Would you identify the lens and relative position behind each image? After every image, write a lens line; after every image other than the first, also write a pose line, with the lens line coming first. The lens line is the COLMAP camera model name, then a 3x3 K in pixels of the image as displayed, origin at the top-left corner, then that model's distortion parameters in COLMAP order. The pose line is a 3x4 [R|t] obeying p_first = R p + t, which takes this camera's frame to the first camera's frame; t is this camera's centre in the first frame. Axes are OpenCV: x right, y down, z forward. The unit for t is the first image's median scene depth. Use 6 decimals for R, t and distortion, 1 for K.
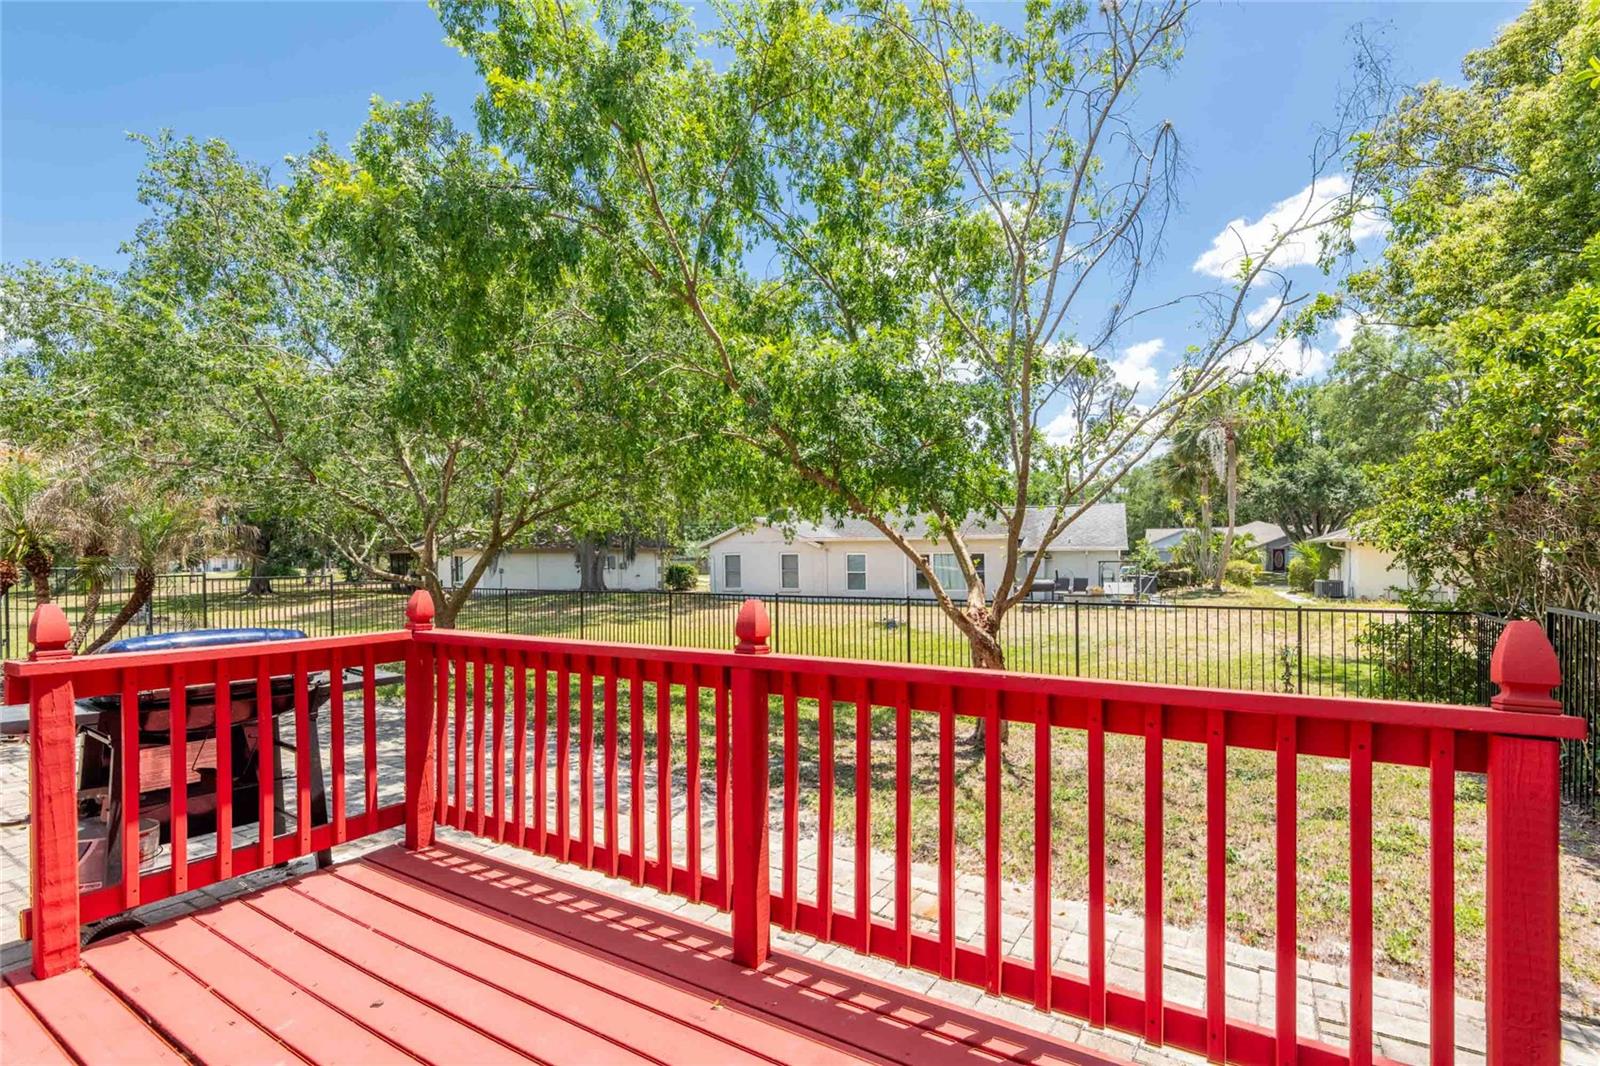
lens RADIAL K [[739.4, 0, 753.3], [0, 739.4, 553.9], [0, 0, 1]] dist [0.016140, -0.000239]
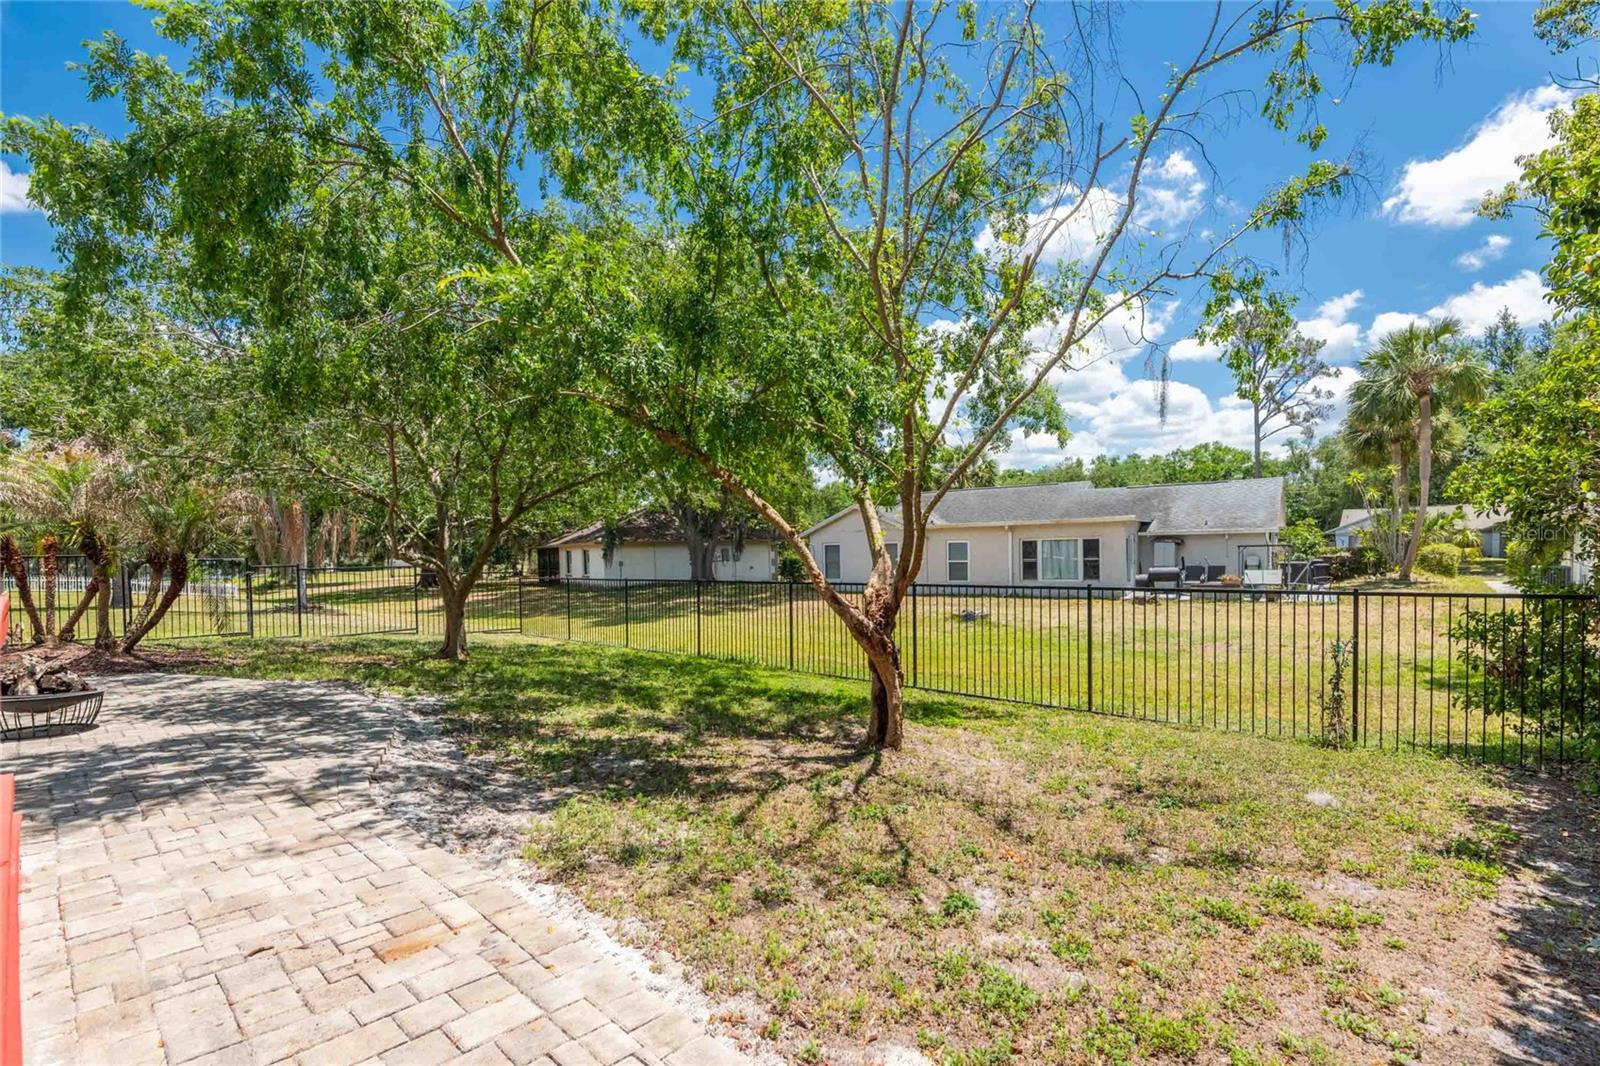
lens RADIAL K [[739.4, 0, 842.5], [0, 739.4, 569.9], [0, 0, 1]] dist [0.016140, -0.000239]
pose [[0.980138, -0.005576, -0.198241, 0.178105], [0.010073, 0.999714, 0.021687, 0.013767], [0.198063, -0.023253, 0.979913, 0.068795]]
